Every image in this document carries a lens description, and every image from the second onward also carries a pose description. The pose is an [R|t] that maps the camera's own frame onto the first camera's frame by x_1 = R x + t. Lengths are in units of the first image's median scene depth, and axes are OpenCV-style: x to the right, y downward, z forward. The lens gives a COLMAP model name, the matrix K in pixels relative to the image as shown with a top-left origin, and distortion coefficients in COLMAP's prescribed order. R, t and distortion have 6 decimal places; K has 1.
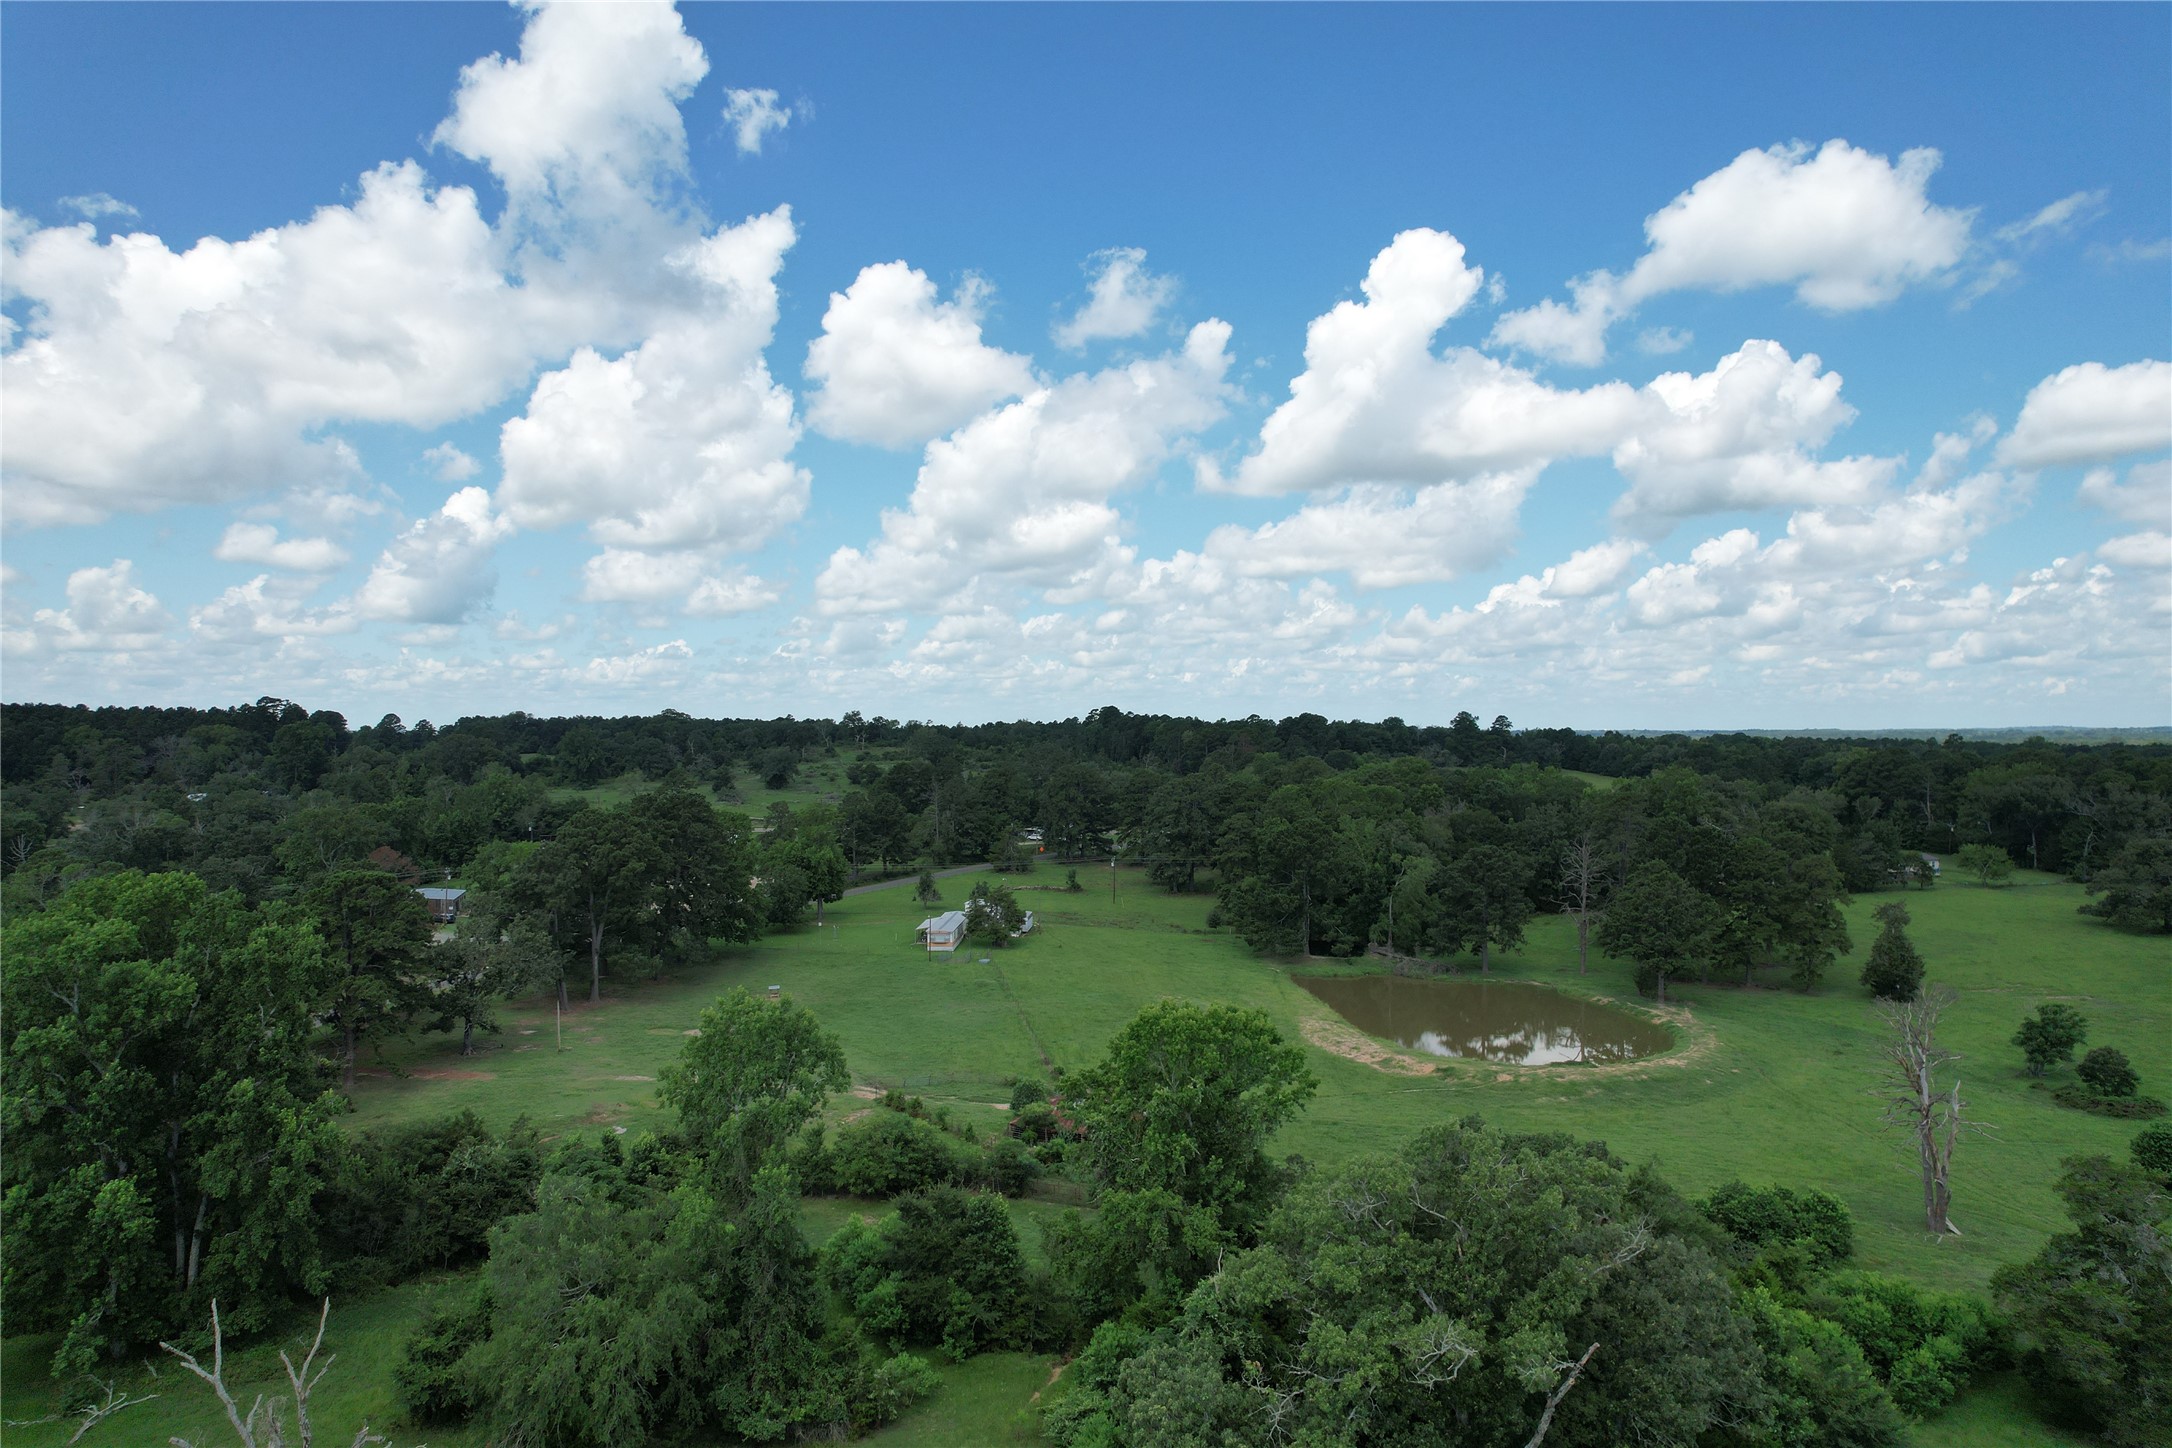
lens RADIAL K [[1398.3, 0, 1089.8], [0, 1398.3, 729.3], [0, 0, 1]] dist [-0.054937, 0.021683]
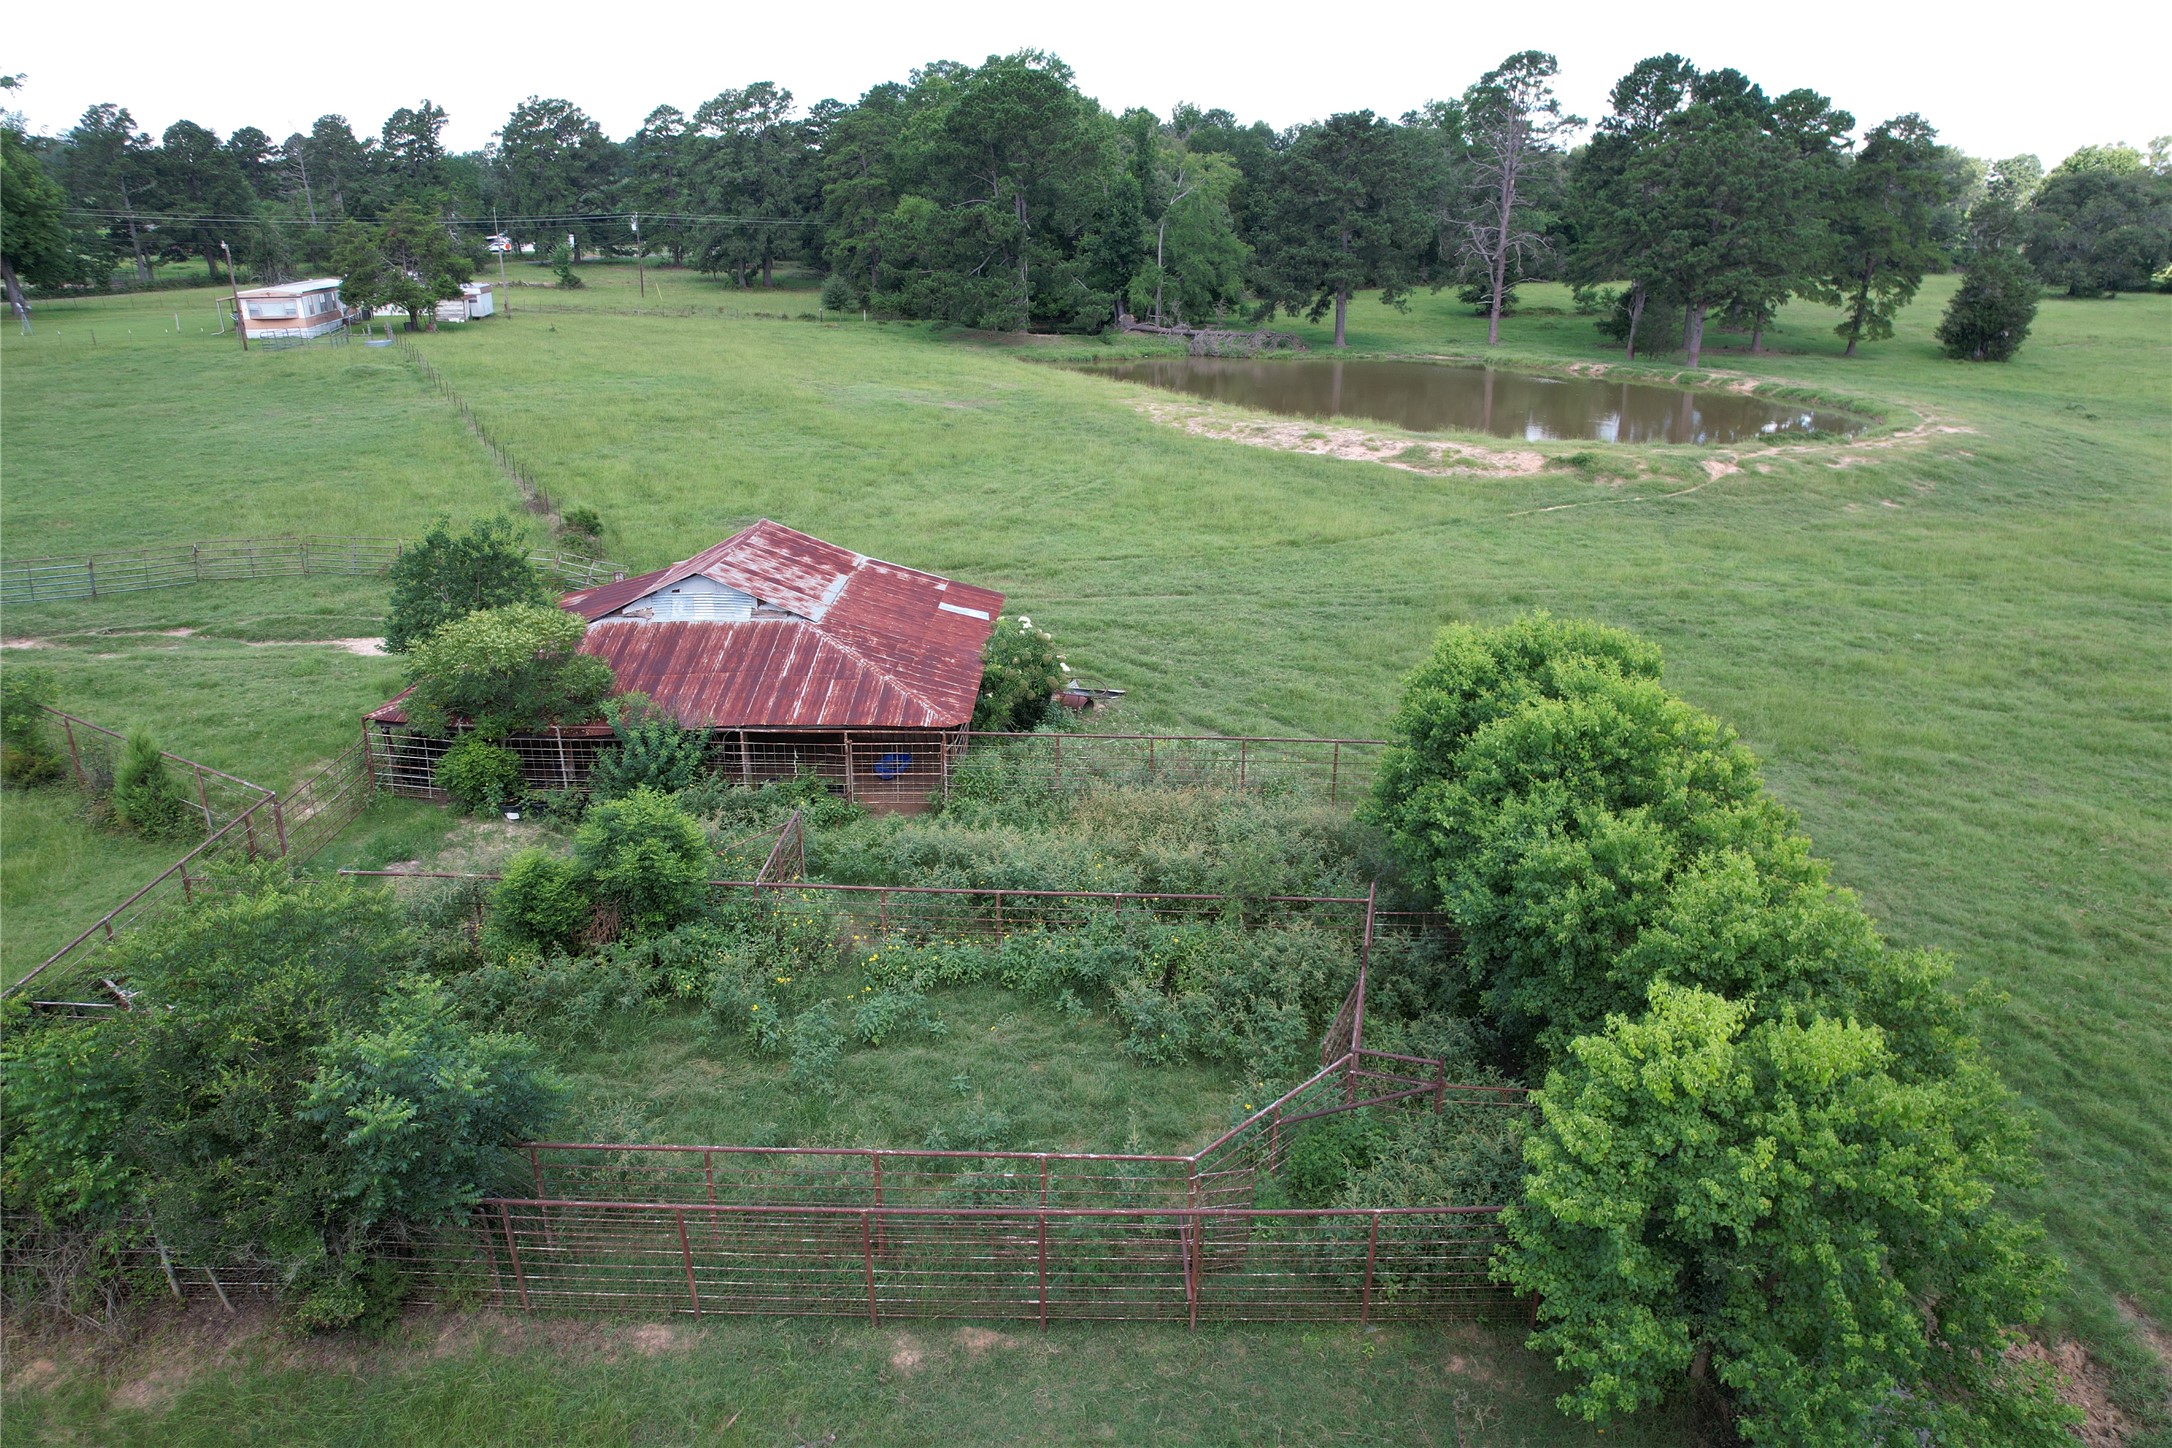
lens RADIAL K [[1398.3, 0, 1082.6], [0, 1398.3, 731.1], [0, 0, 1]] dist [-0.054937, 0.021683]
pose [[0.943471, -0.113818, 0.311300, -0.017379], [0.002743, 0.941842, 0.336044, 0.170532], [-0.331444, -0.316194, 0.888913, 0.616956]]
